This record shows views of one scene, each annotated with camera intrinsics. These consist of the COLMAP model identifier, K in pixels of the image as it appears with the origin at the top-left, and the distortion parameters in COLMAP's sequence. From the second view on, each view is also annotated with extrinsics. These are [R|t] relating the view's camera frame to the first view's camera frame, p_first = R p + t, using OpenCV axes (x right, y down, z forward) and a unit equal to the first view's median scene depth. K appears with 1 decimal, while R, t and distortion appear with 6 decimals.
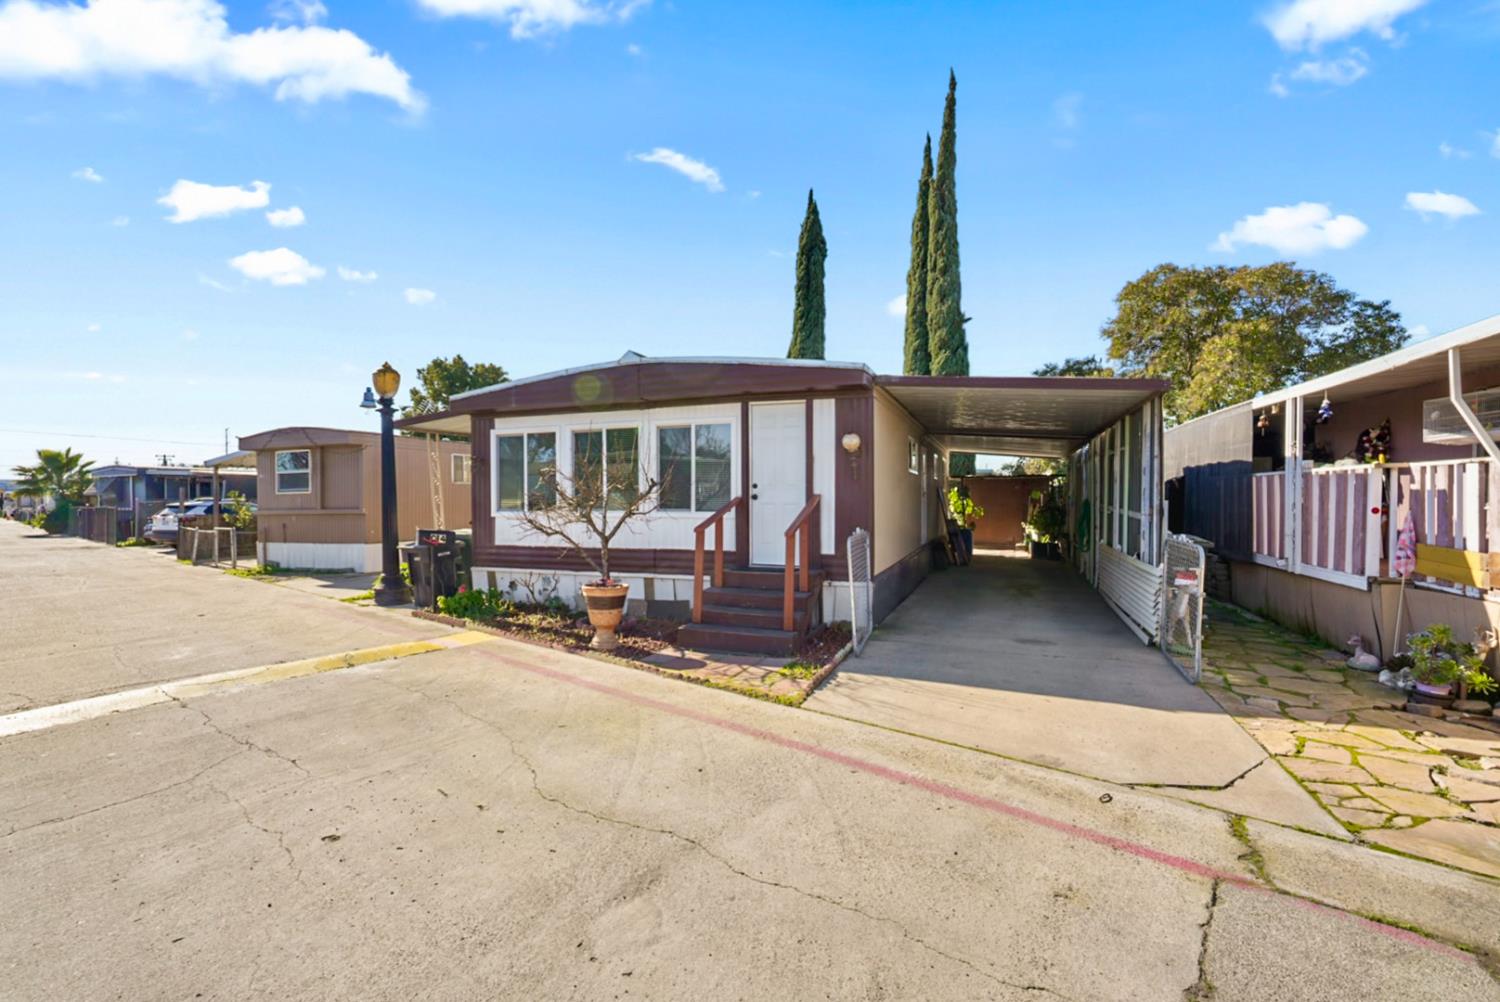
lens RADIAL K [[684.8, 0, 746.0], [0, 684.8, 494.7], [0, 0, 1]] dist [-0.002315, 0.000216]
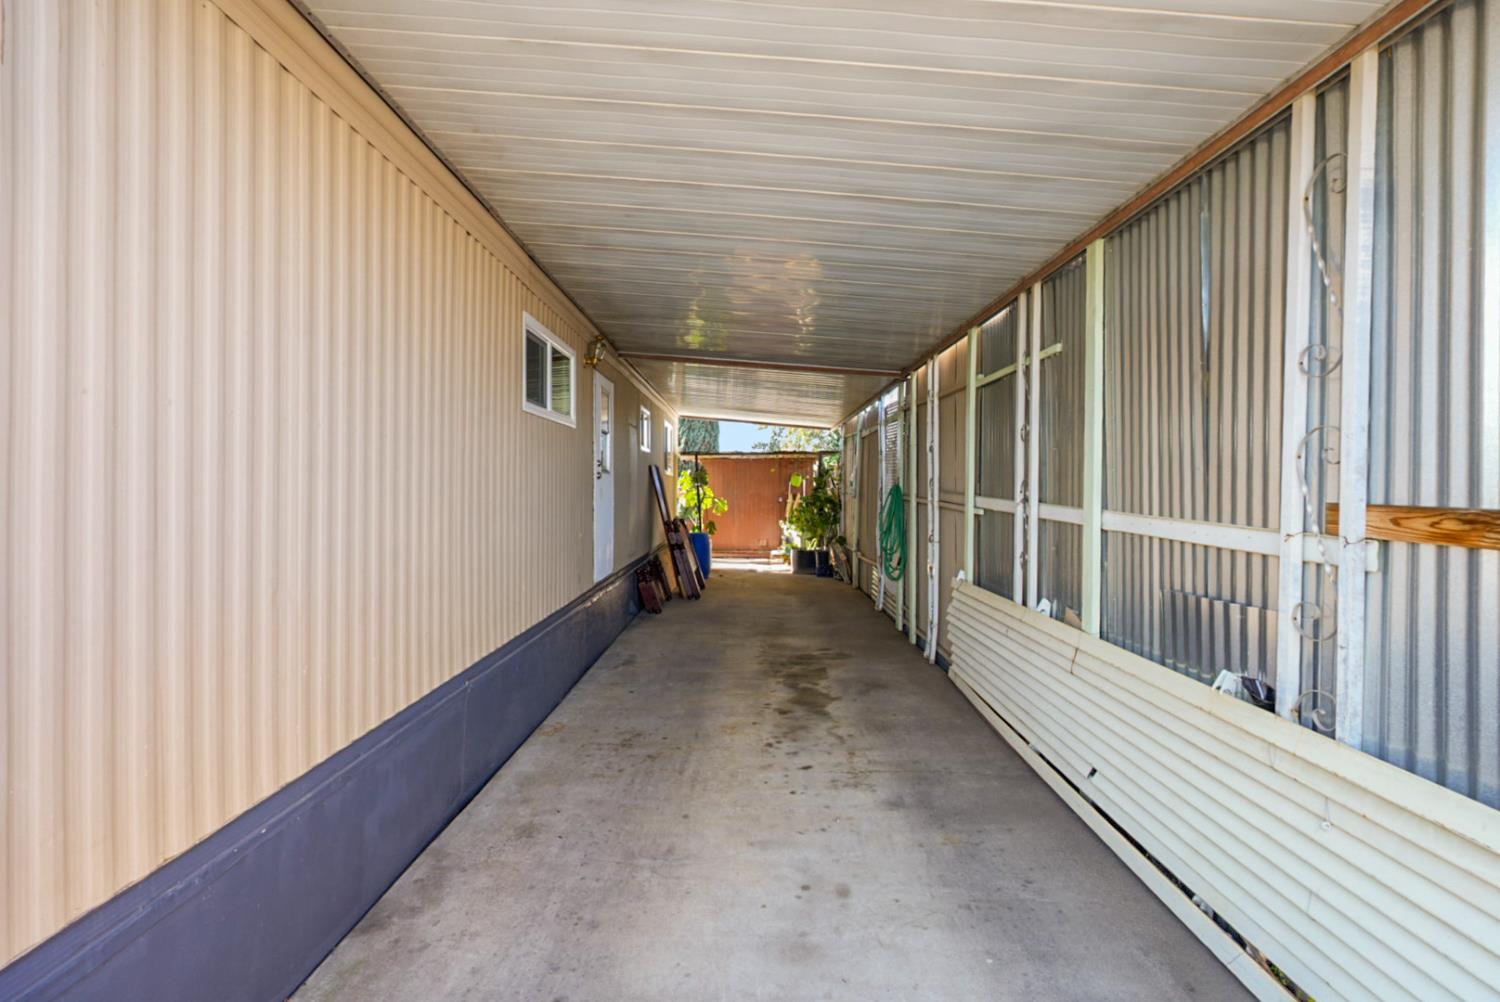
lens RADIAL K [[684.8, 0, 746.0], [0, 684.8, 494.7], [0, 0, 1]] dist [-0.002315, 0.000216]
pose [[0.938956, -0.005811, 0.343988, 0.235028], [0.001011, 0.999900, 0.014134, 0.007838], [-0.344035, -0.012924, 0.938868, 0.640794]]
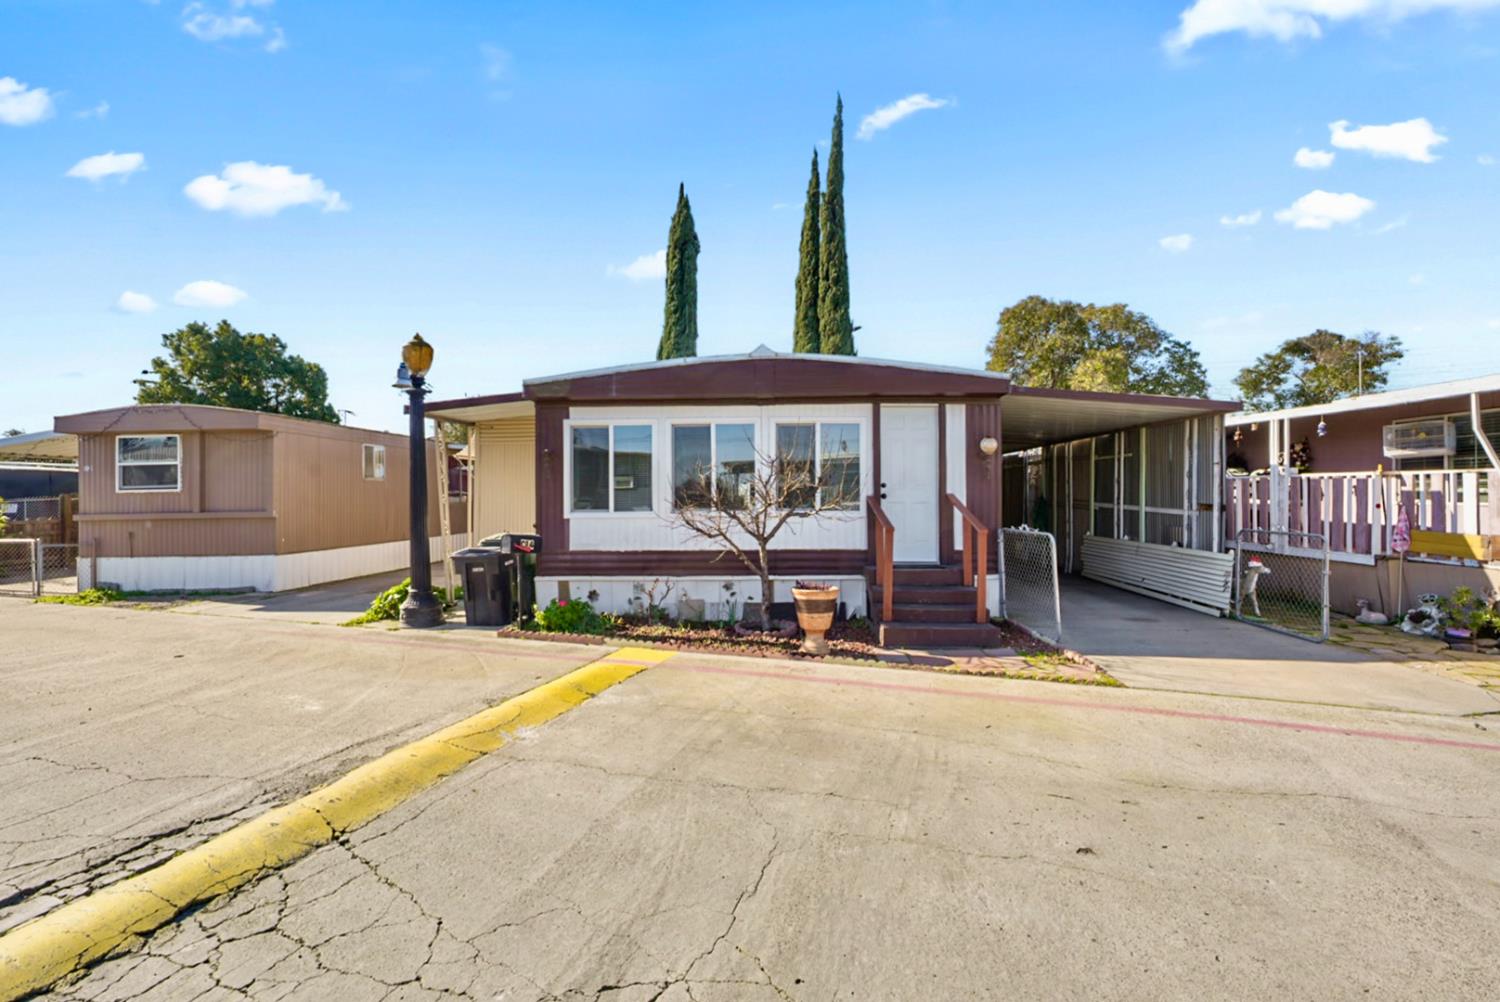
lens RADIAL K [[694.6, 0, 771.3], [0, 694.6, 486.3], [0, 0, 1]] dist [-0.004061, 0.000286]
pose [[0.943171, 0.002779, 0.332296, -0.401230], [0.000014, 0.999965, -0.008401, -0.002343], [-0.332307, 0.007928, 0.943138, 0.063621]]
